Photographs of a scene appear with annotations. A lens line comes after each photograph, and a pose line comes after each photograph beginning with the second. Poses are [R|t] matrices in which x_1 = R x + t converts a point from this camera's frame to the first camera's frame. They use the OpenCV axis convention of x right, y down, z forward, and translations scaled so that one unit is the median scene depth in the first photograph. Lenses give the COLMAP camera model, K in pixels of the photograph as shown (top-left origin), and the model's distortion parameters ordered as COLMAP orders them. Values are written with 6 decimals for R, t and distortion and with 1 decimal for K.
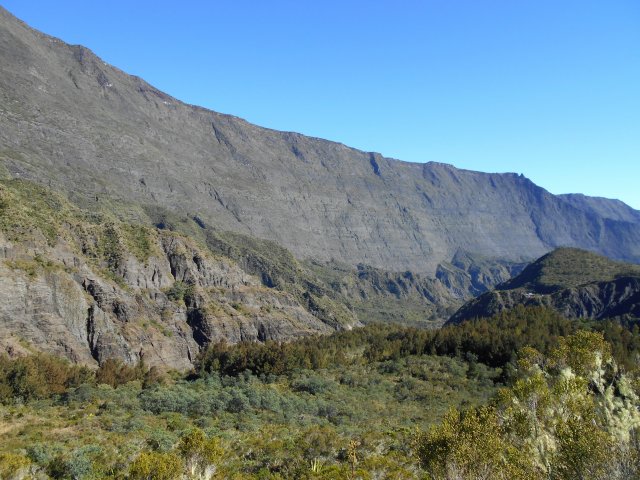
lens RADIAL K [[499.8, 0, 334.1], [0, 499.8, 215.7], [0, 0, 1]] dist [-0.025849, 0.046563]
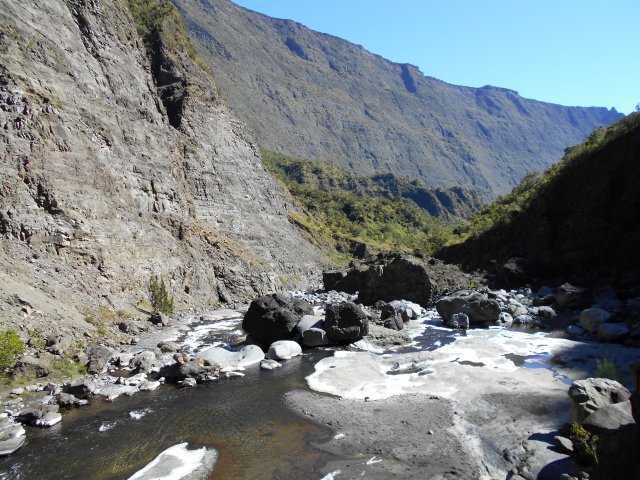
lens RADIAL K [[499.8, 0, 323.4], [0, 499.8, 237.2], [0, 0, 1]] dist [-0.025849, 0.046563]
pose [[0.994352, 0.014044, -0.105201, 0.044587], [-0.007747, 0.998166, 0.060035, 0.098867], [0.105851, -0.058881, 0.992637, 0.311247]]
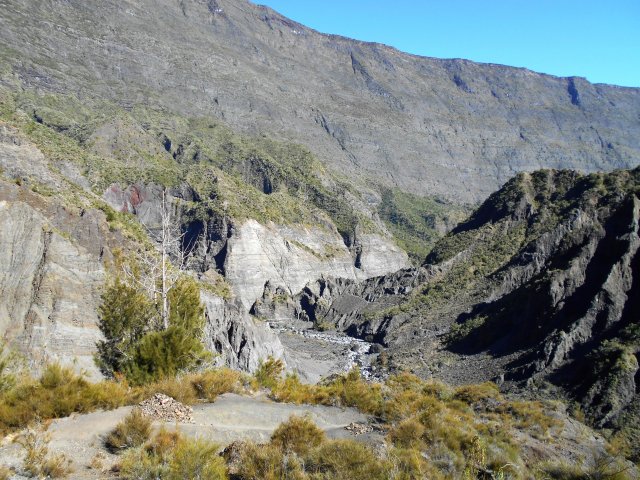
lens RADIAL K [[499.8, 0, 320.9], [0, 499.8, 236.8], [0, 0, 1]] dist [-0.025849, 0.046563]
pose [[0.884992, 0.034581, -0.464321, 0.120199], [0.010268, 0.995546, 0.093715, 0.053187], [0.465494, -0.087705, 0.880695, 0.139029]]
